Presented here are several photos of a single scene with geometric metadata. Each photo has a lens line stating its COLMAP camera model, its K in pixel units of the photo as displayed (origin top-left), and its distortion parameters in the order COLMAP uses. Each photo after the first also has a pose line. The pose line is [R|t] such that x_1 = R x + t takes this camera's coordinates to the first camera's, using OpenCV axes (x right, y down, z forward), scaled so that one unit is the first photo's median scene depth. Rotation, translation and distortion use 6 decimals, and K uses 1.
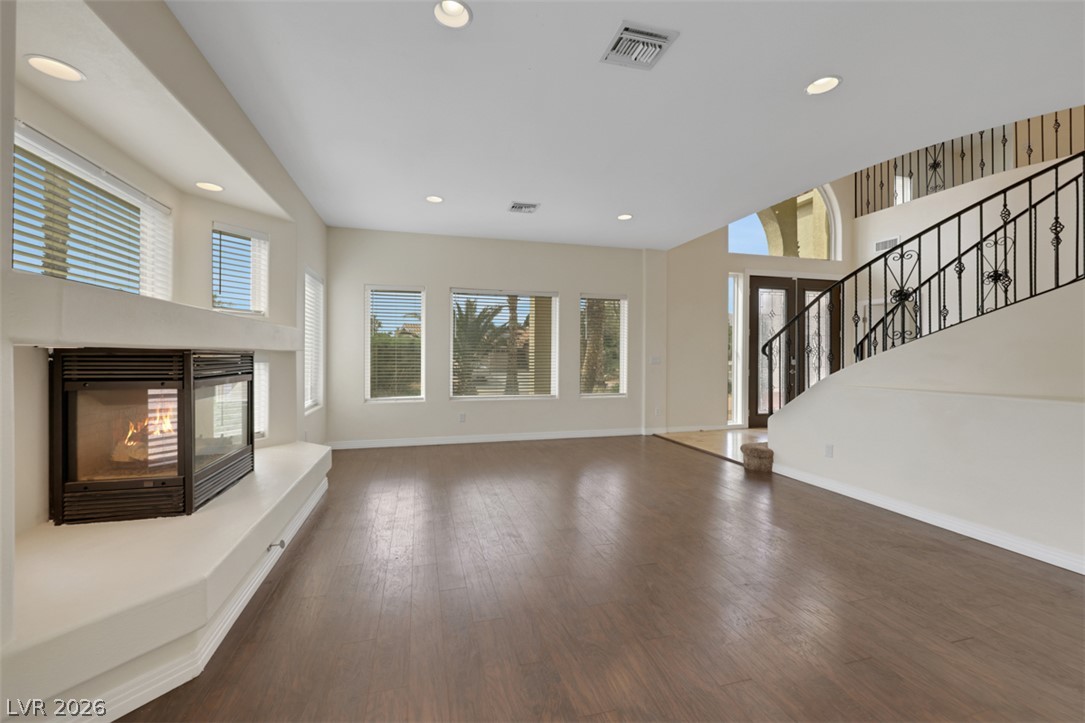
lens RADIAL K [[445.9, 0, 541.6], [0, 445.9, 356.3], [0, 0, 1]] dist [-0.000918, -0.000180]
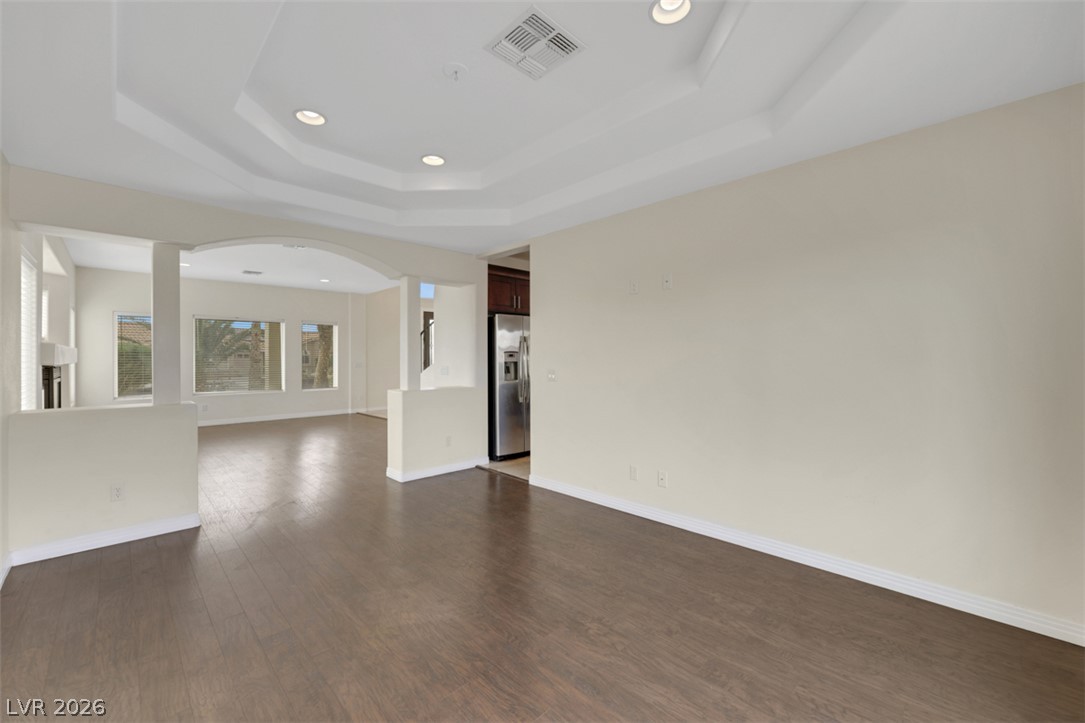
lens RADIAL K [[445.9, 0, 544.2], [0, 445.9, 361.4], [0, 0, 1]] dist [-0.000918, -0.000180]
pose [[0.878355, -0.007117, 0.477956, 0.082527], [0.004292, 0.999966, 0.007002, -0.011930], [-0.477990, -0.004099, 0.878356, -0.675074]]
